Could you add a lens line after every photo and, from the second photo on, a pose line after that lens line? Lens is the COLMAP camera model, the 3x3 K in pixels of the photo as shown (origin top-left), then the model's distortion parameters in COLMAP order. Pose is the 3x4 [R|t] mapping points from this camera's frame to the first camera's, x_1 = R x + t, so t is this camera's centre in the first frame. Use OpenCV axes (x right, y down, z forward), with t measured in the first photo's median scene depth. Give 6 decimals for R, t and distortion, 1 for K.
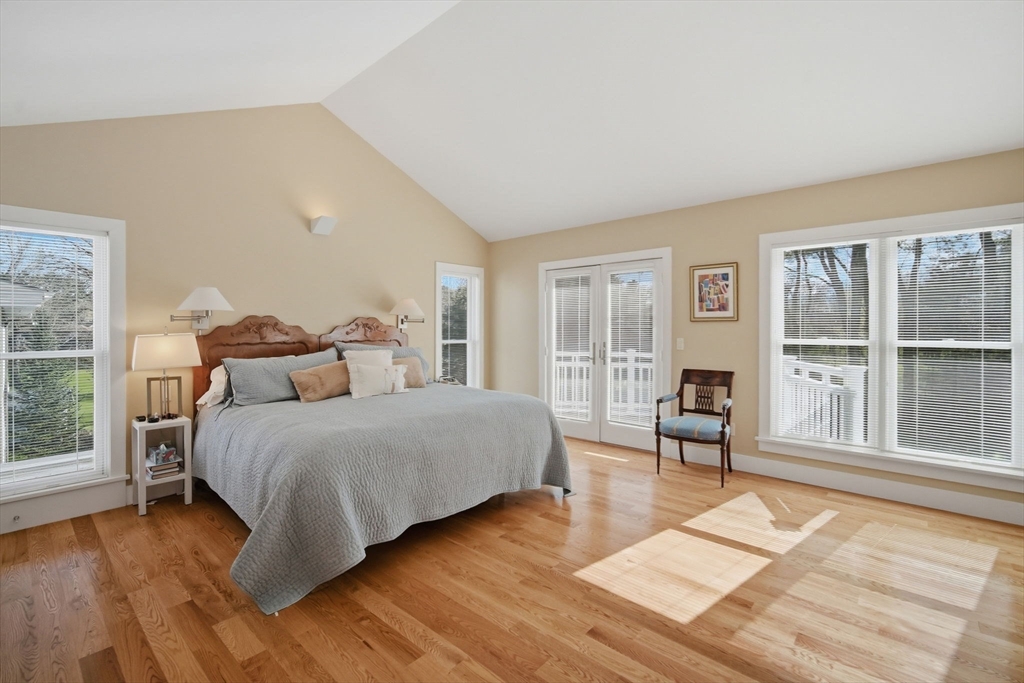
lens RADIAL K [[460.3, 0, 506.1], [0, 460.3, 333.3], [0, 0, 1]] dist [-0.009247, 0.000728]
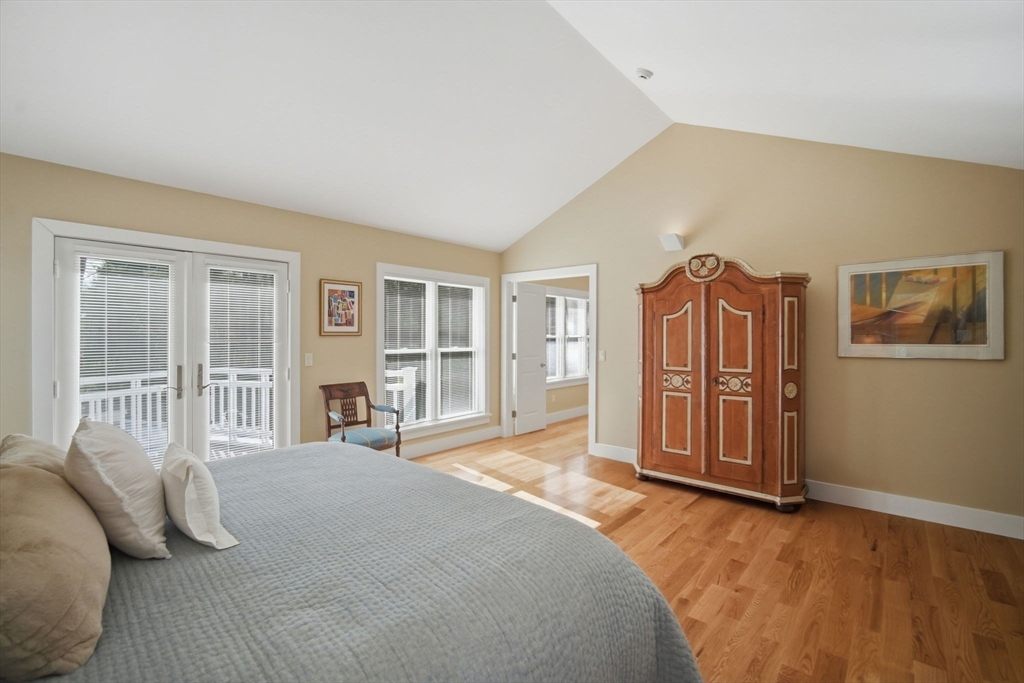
lens RADIAL K [[460.3, 0, 505.2], [0, 460.3, 336.6], [0, 0, 1]] dist [-0.009247, 0.000728]
pose [[-0.039784, -0.005550, 0.999193, -0.598317], [0.011405, 0.999917, 0.006009, -0.026098], [-0.999143, 0.011635, -0.039718, 0.674183]]
